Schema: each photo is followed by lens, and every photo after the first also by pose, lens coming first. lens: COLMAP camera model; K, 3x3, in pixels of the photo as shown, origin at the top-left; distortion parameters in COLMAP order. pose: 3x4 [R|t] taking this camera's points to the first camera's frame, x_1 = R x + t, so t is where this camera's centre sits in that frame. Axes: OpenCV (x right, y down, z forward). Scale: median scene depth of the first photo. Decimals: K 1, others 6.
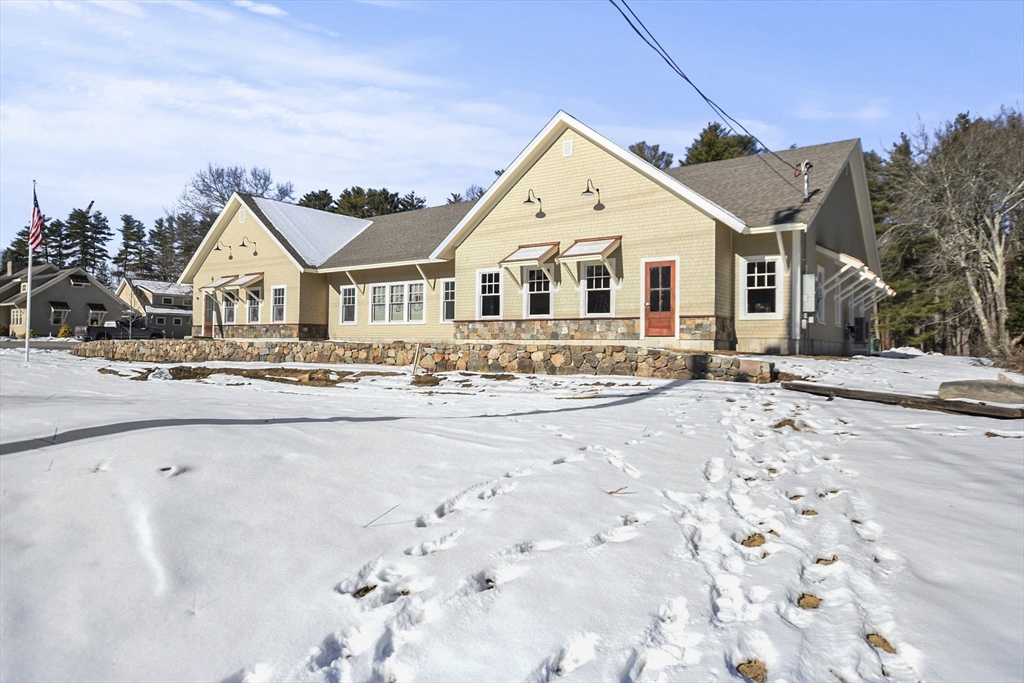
lens RADIAL K [[616.1, 0, 512.0], [0, 616.1, 341.5], [0, 0, 1]] dist [0.017611, -0.000299]
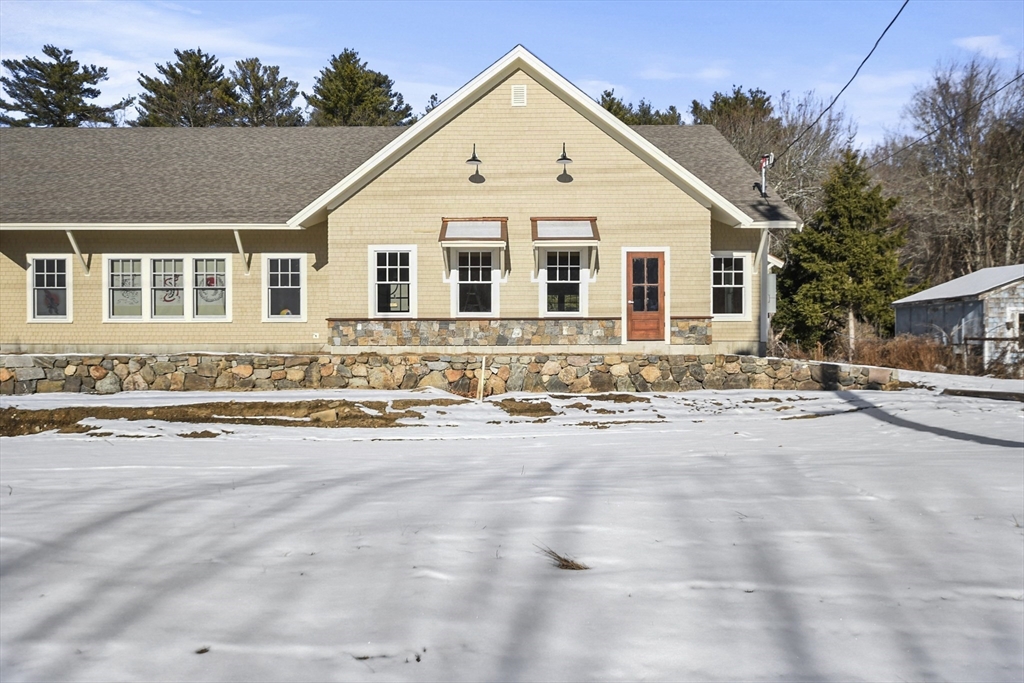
lens RADIAL K [[843.0, 0, 509.7], [0, 843.0, 346.3], [0, 0, 1]] dist [0.039357, 0.010304]
pose [[0.829196, -0.015987, 0.558729, -0.535904], [0.009007, 0.999843, 0.015242, -0.018768], [-0.558885, -0.007606, 0.829210, 0.135518]]
